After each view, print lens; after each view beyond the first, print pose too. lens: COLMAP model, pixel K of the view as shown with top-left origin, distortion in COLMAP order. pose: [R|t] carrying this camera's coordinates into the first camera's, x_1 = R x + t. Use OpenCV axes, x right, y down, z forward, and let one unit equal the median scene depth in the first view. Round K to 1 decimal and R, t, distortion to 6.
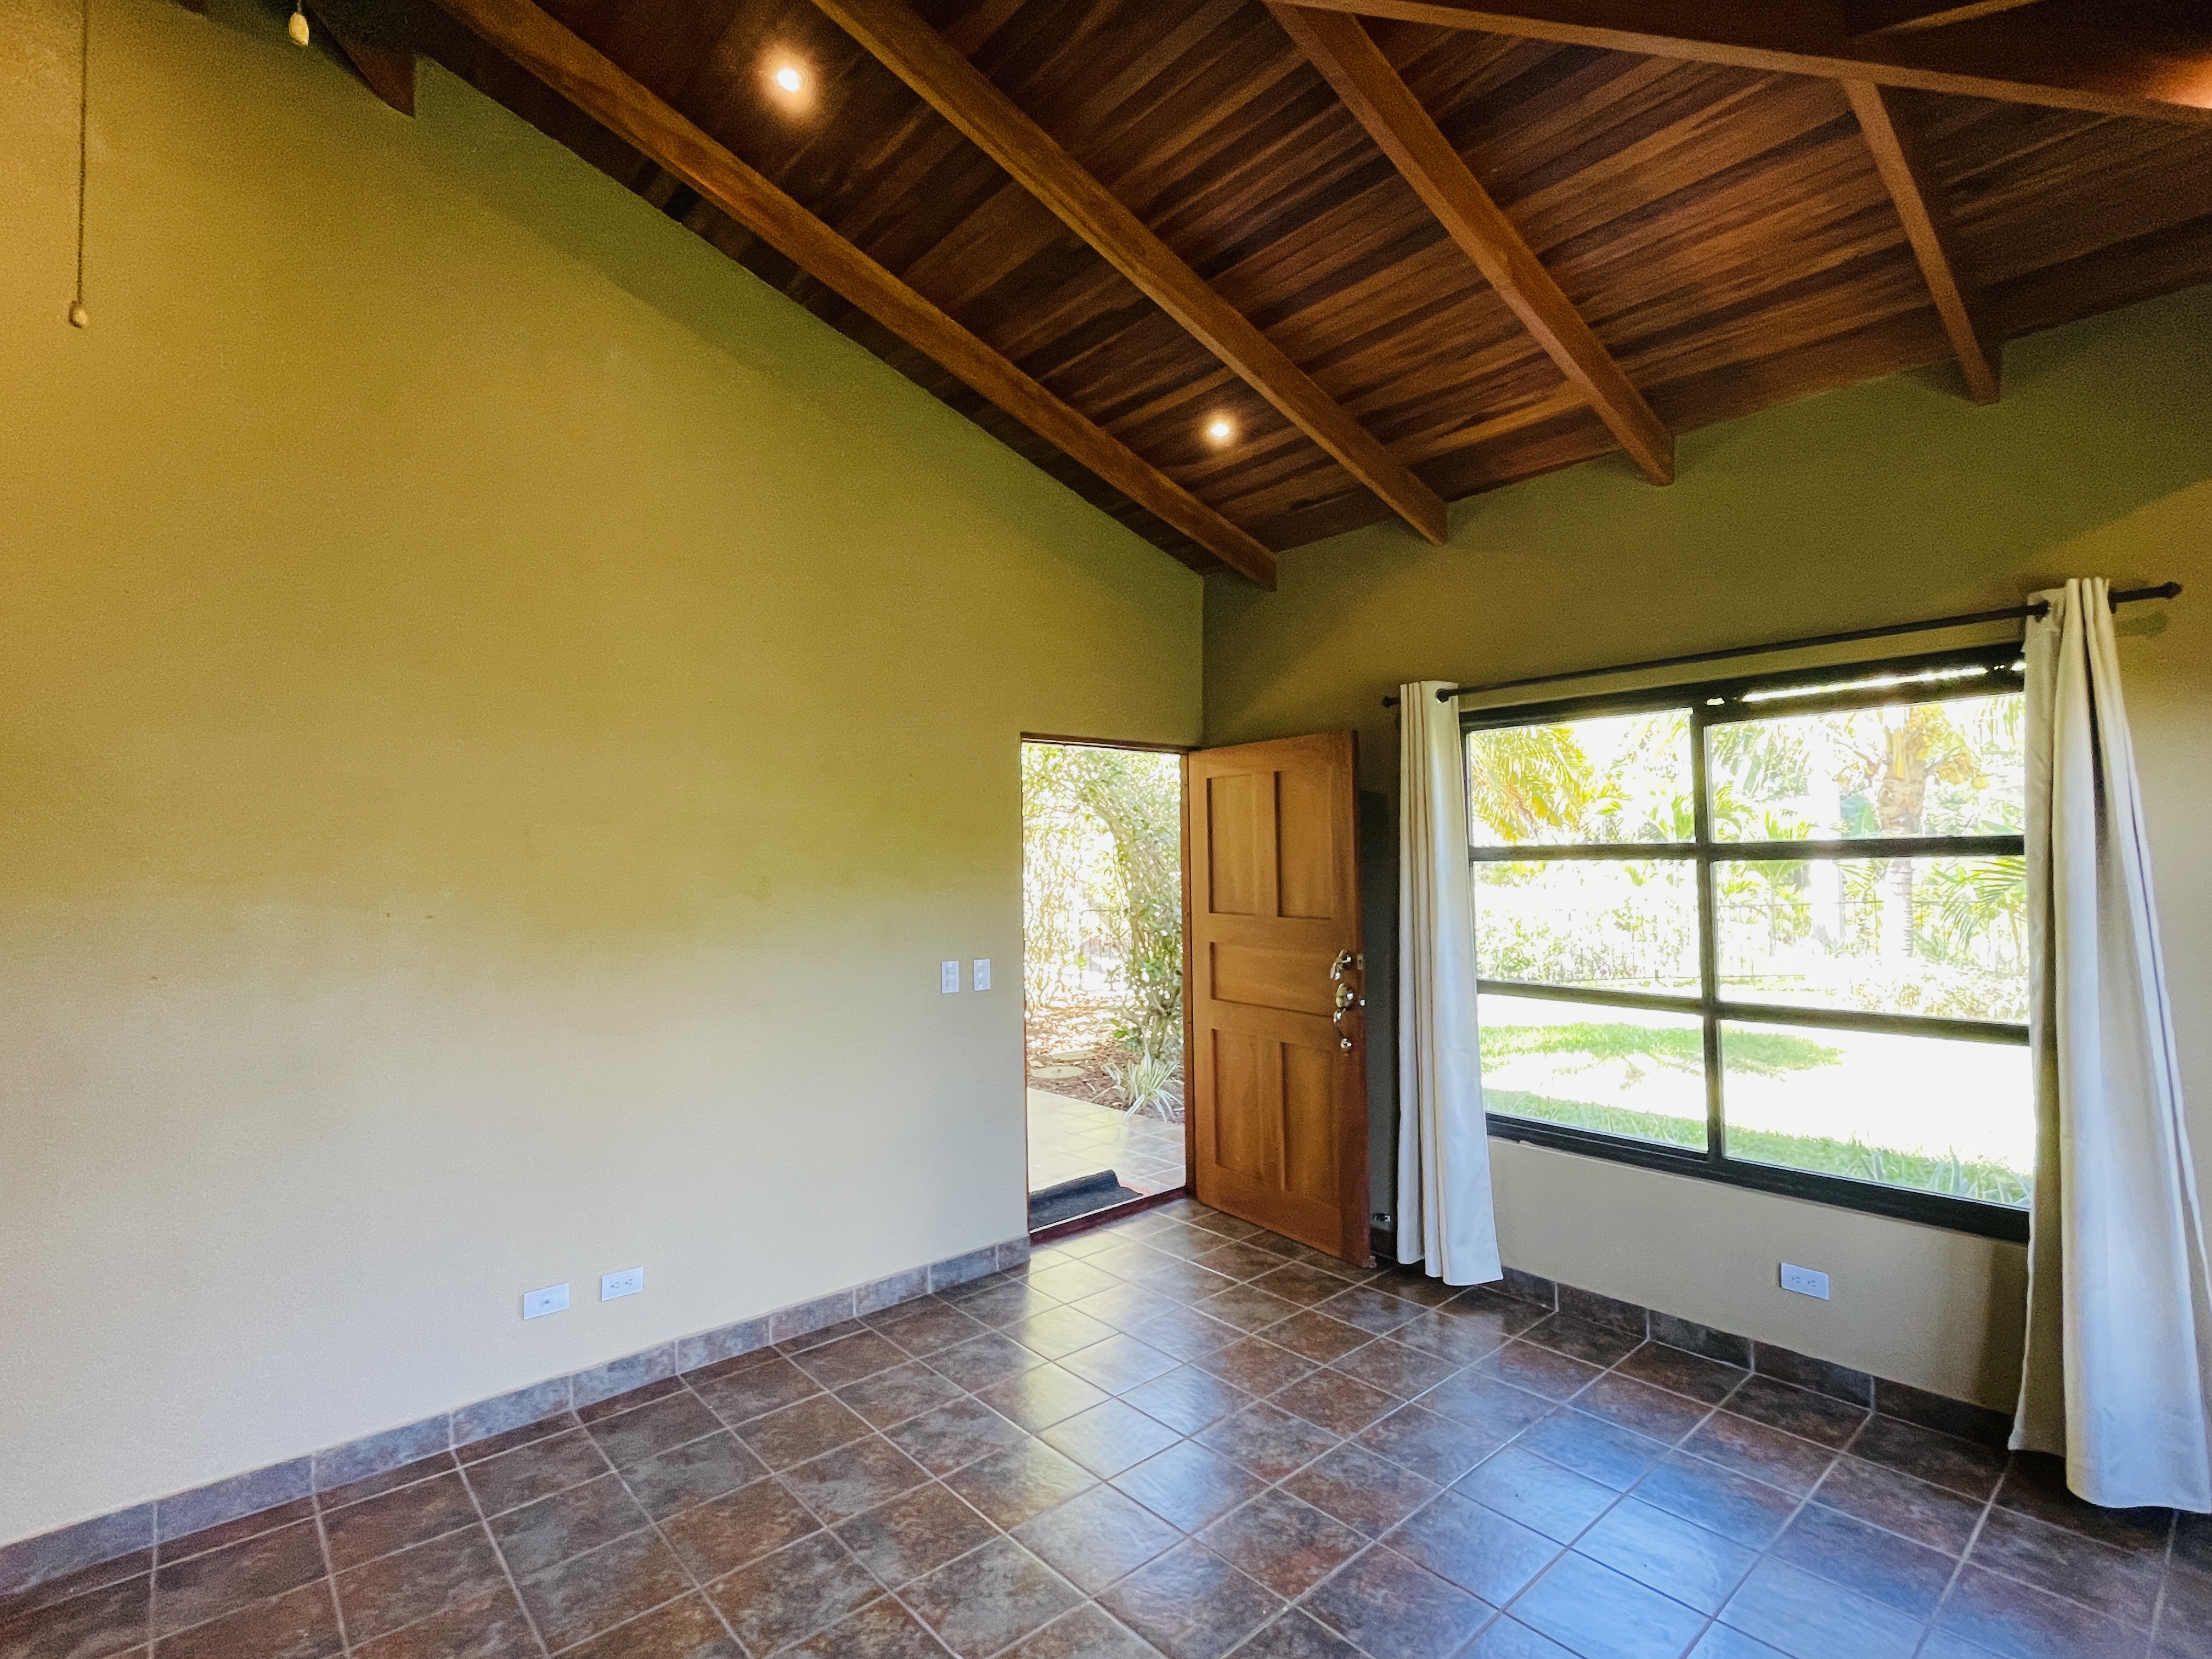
lens RADIAL K [[1060.1, 0, 1106.0], [0, 1060.1, 829.5], [0, 0, 1]] dist [0.003762, 0.000518]
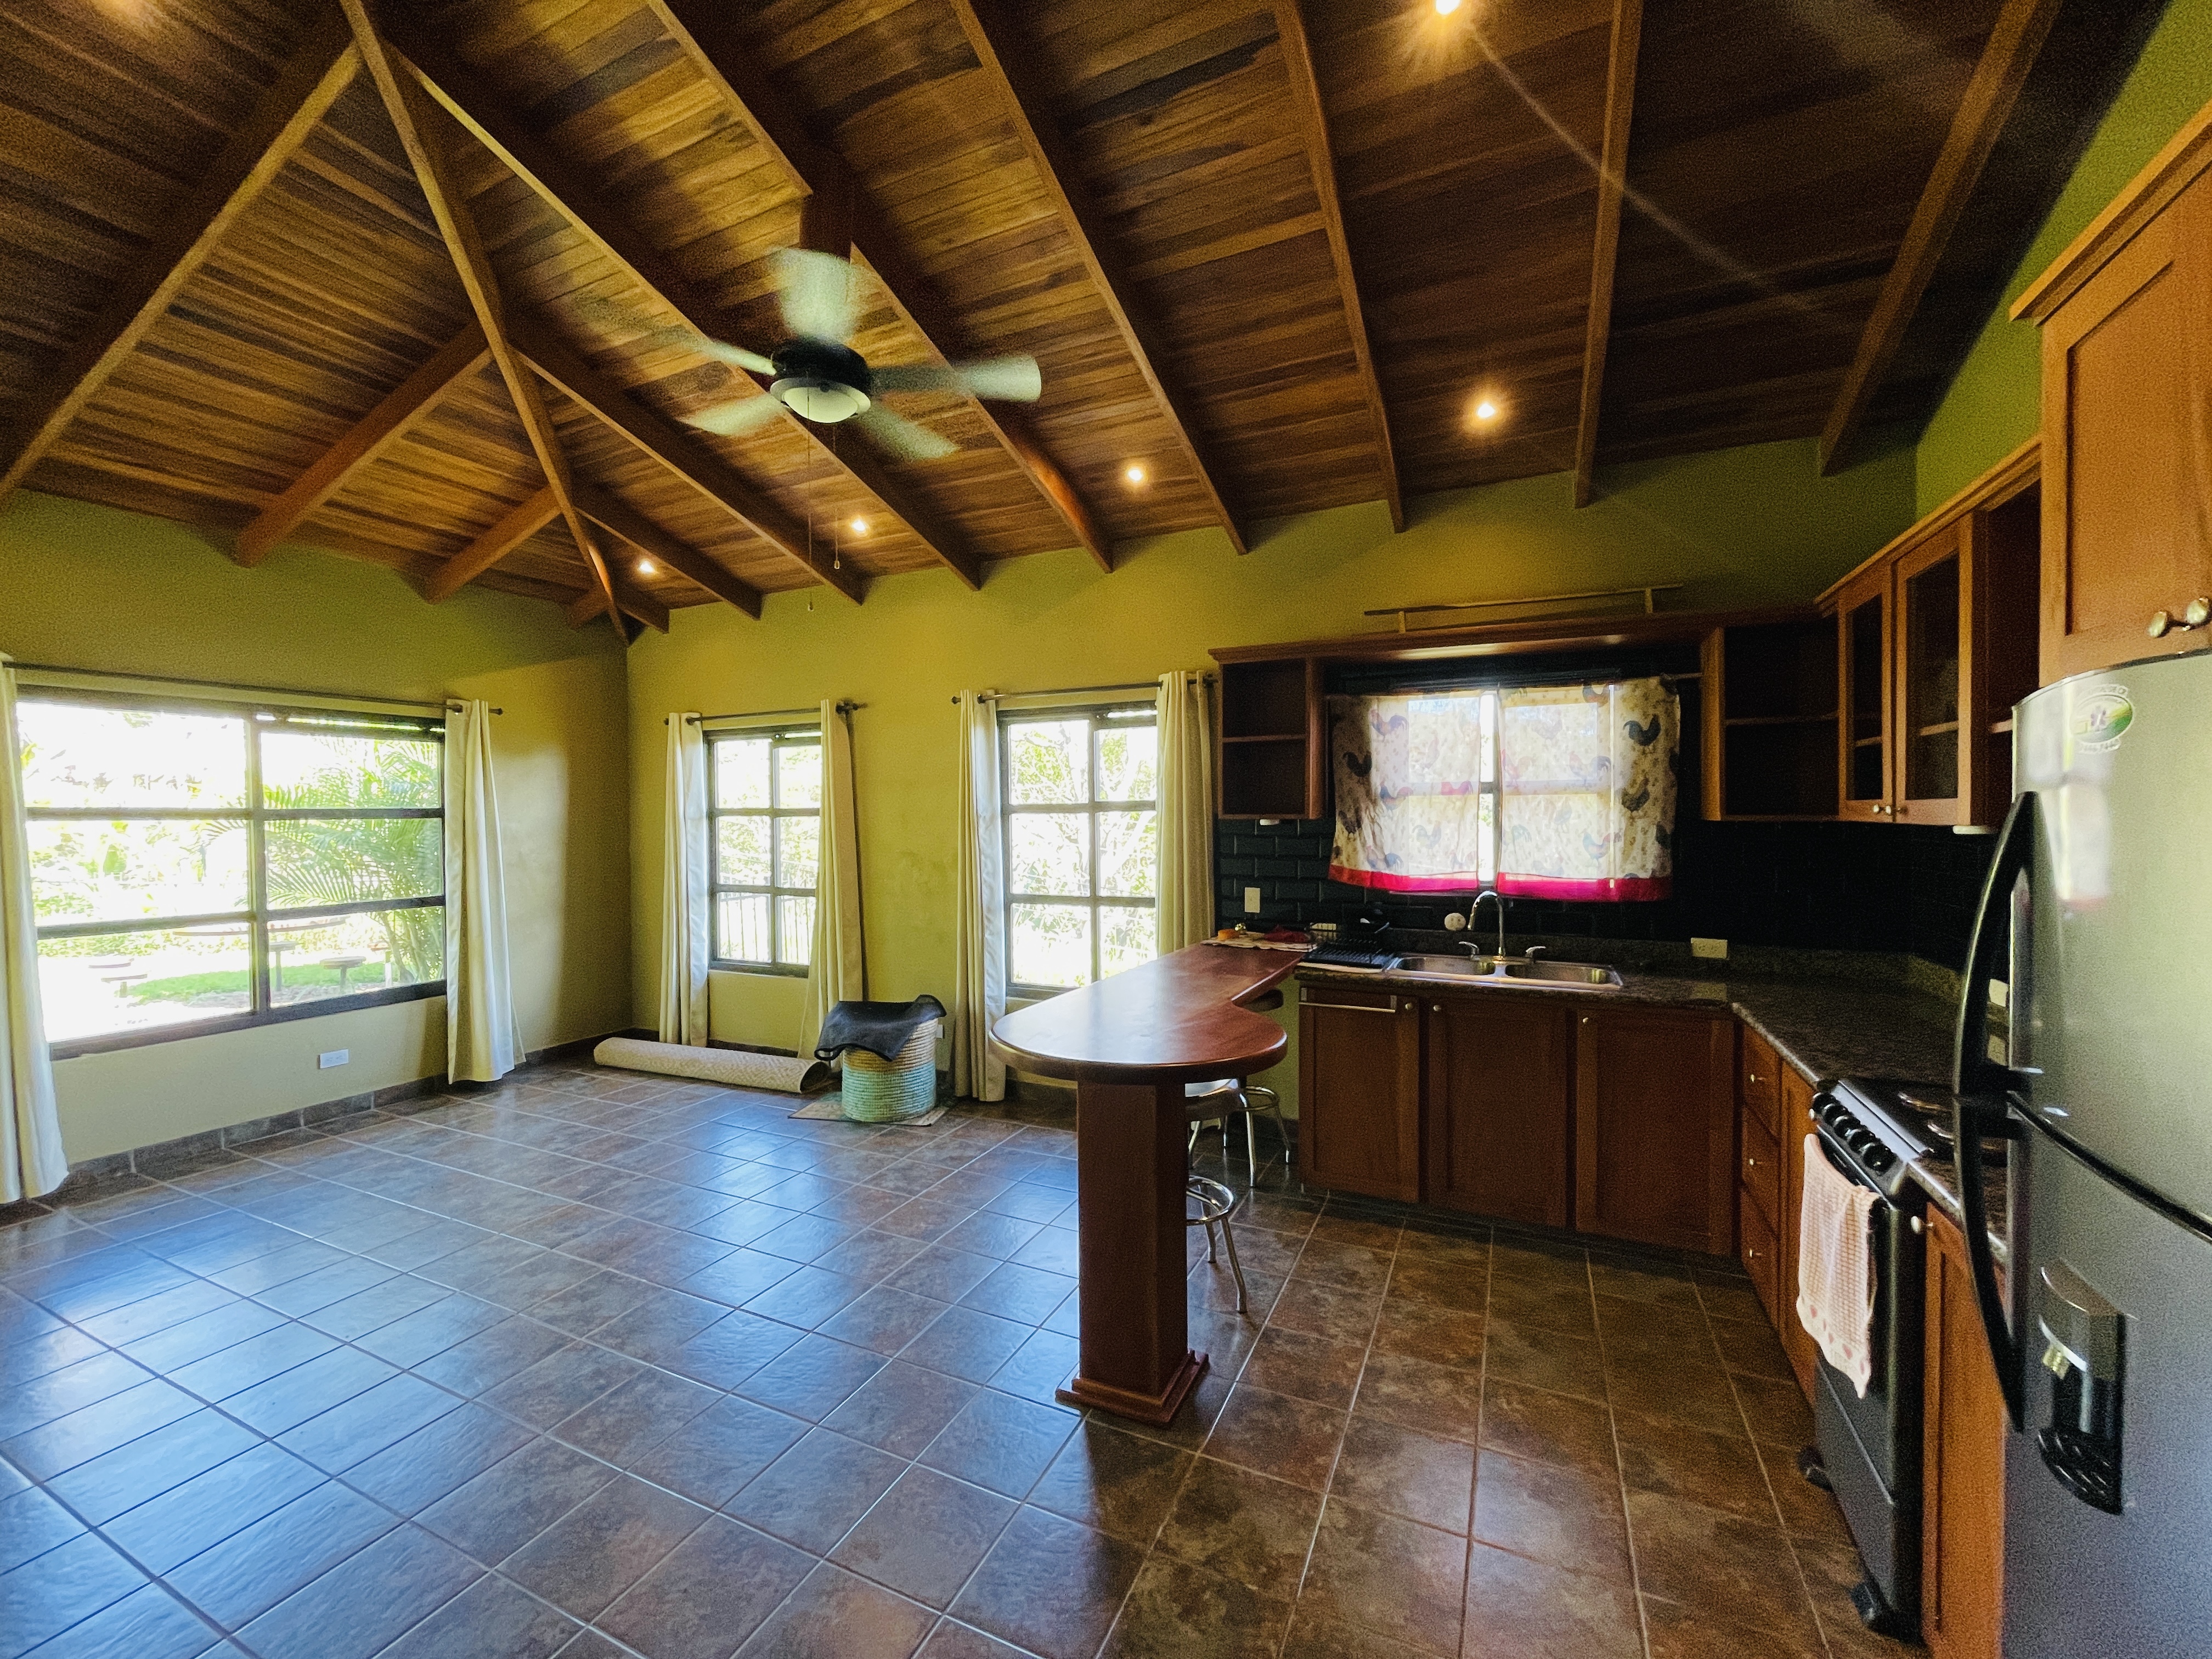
lens RADIAL K [[893.7, 0, 1103.3], [0, 893.7, 825.5], [0, 0, 1]] dist [-0.001454, -0.000614]
pose [[-0.396139, 0.008059, 0.918155, -1.114890], [-0.012220, 0.999827, -0.014048, 0.041019], [-0.918109, -0.016785, -0.395972, 0.391537]]
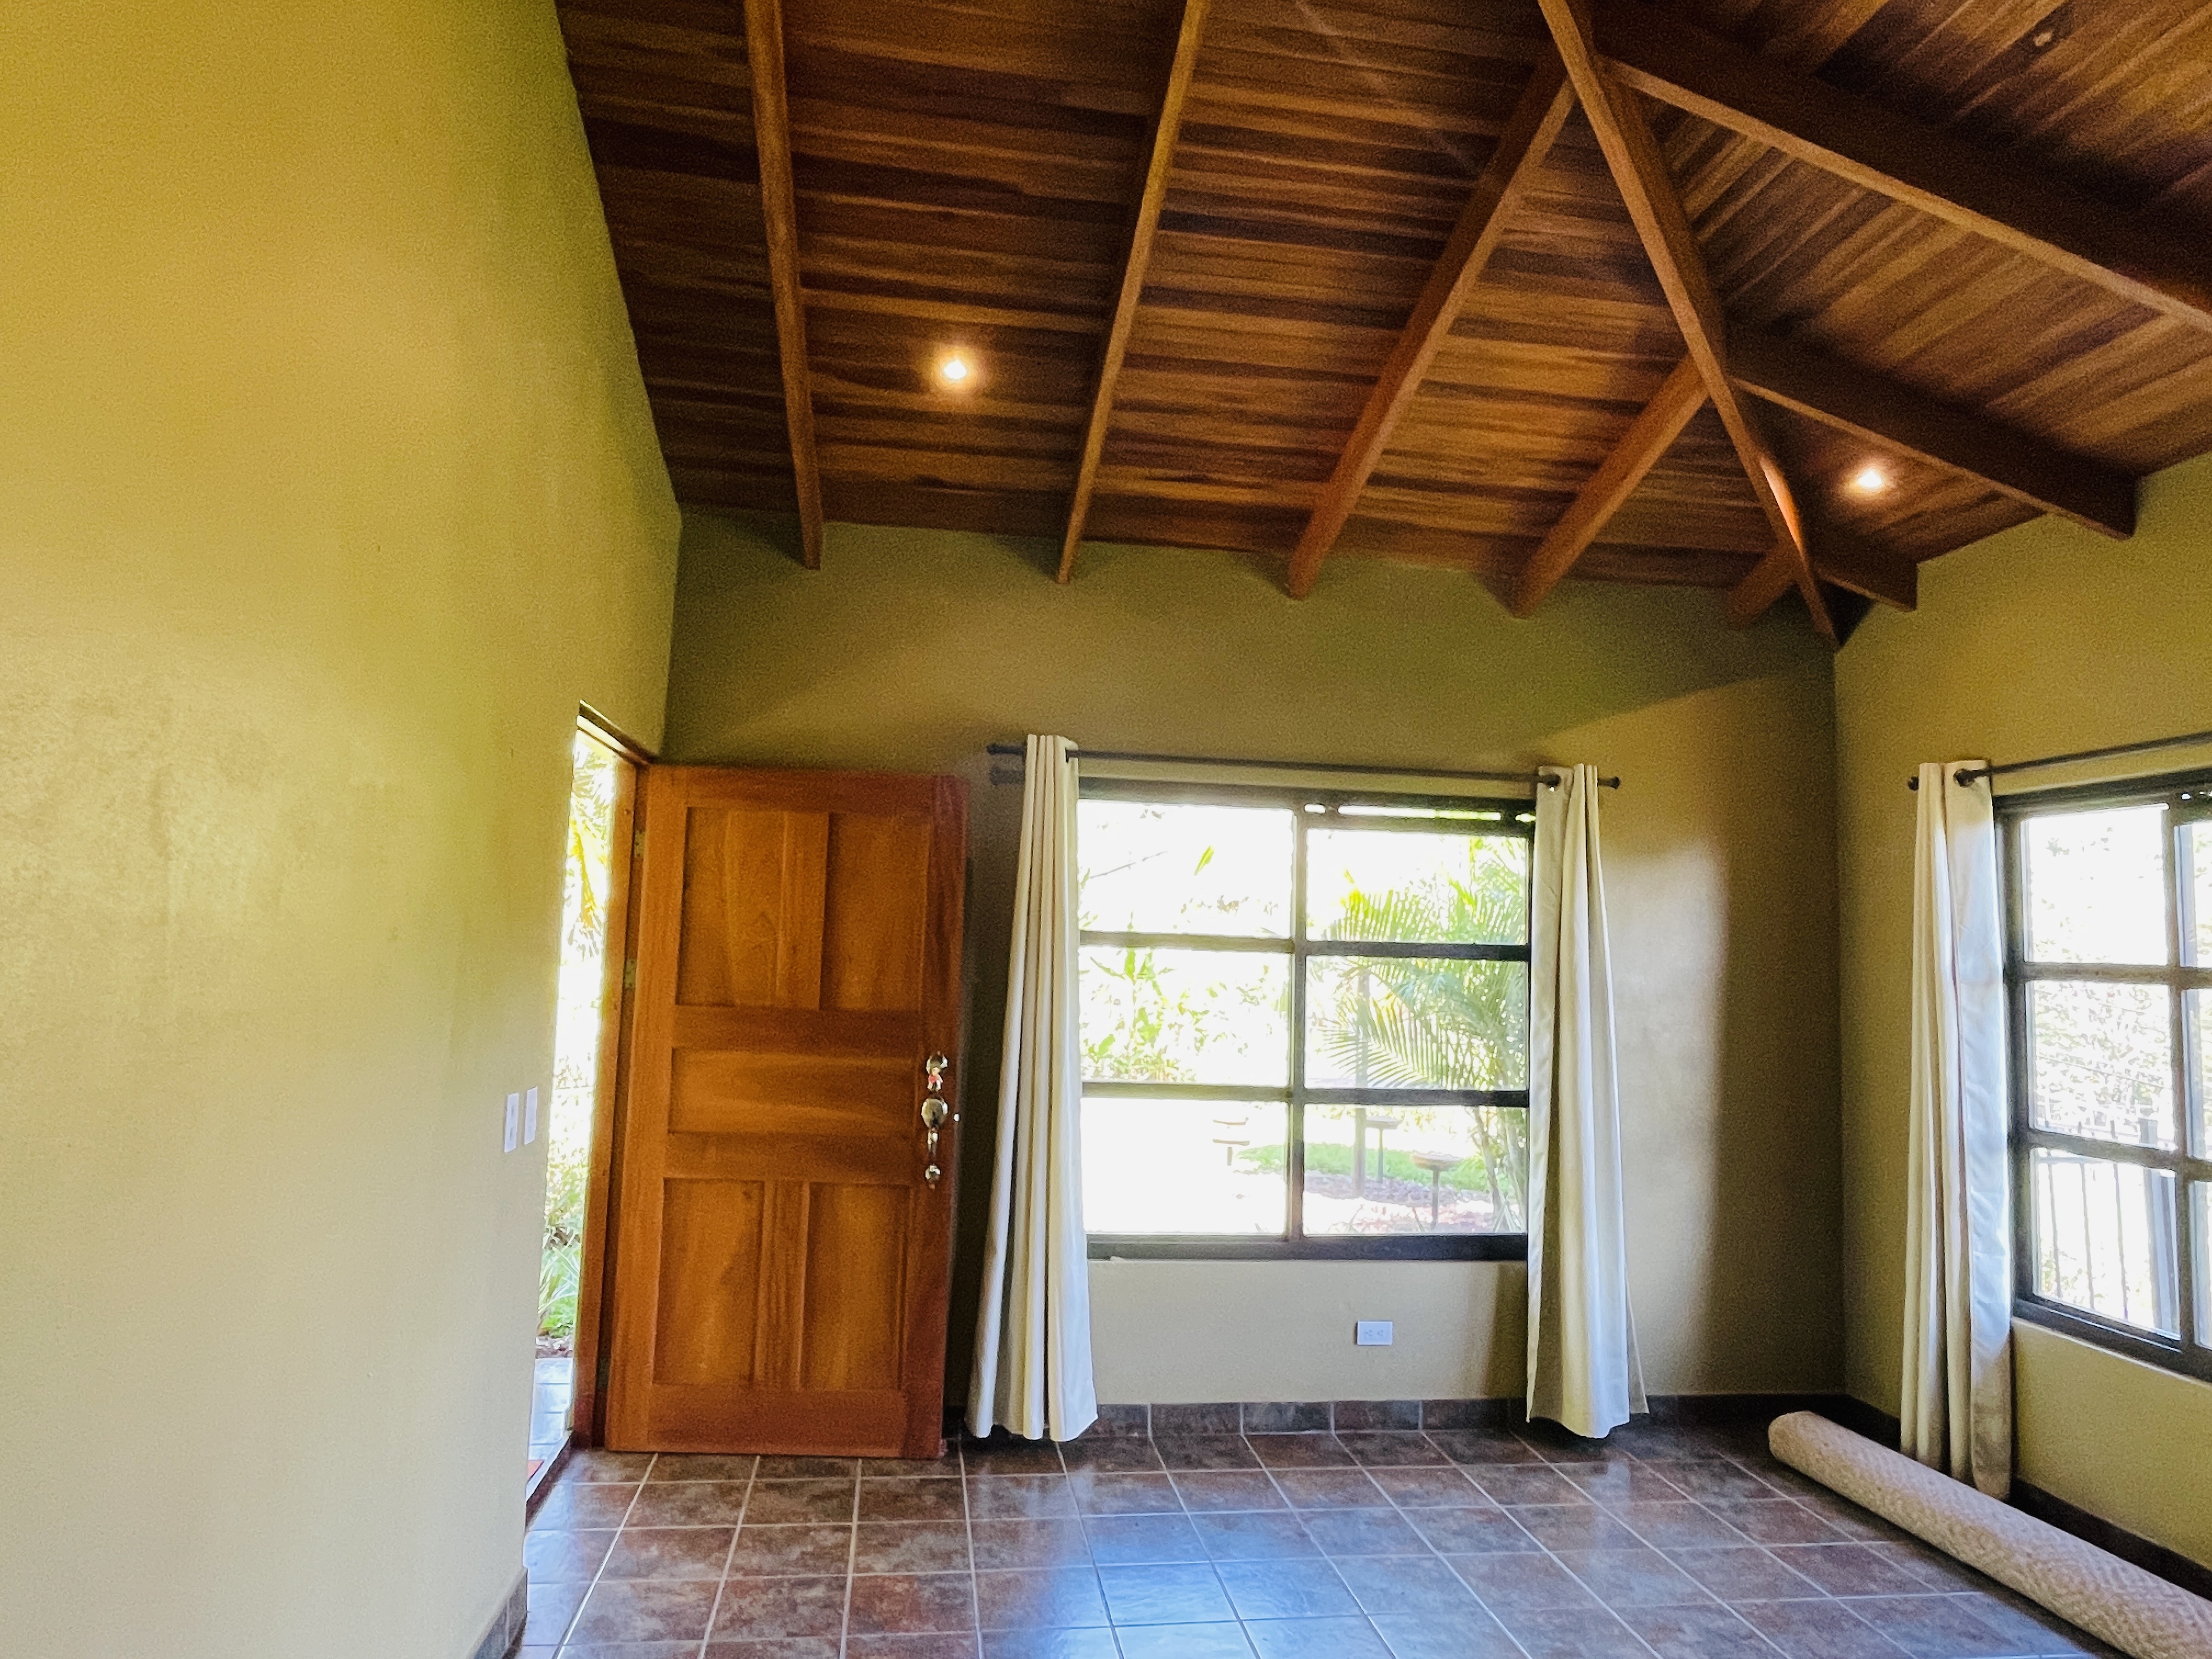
lens RADIAL K [[1382.1, 0, 1104.6], [0, 1382.1, 824.1], [0, 0, 1]] dist [0.003230, -0.000062]
pose [[0.541020, 0.107676, 0.834088, -0.718546], [-0.066202, 0.994145, -0.085397, 0.030327], [-0.838400, -0.009017, 0.544981, 0.413354]]
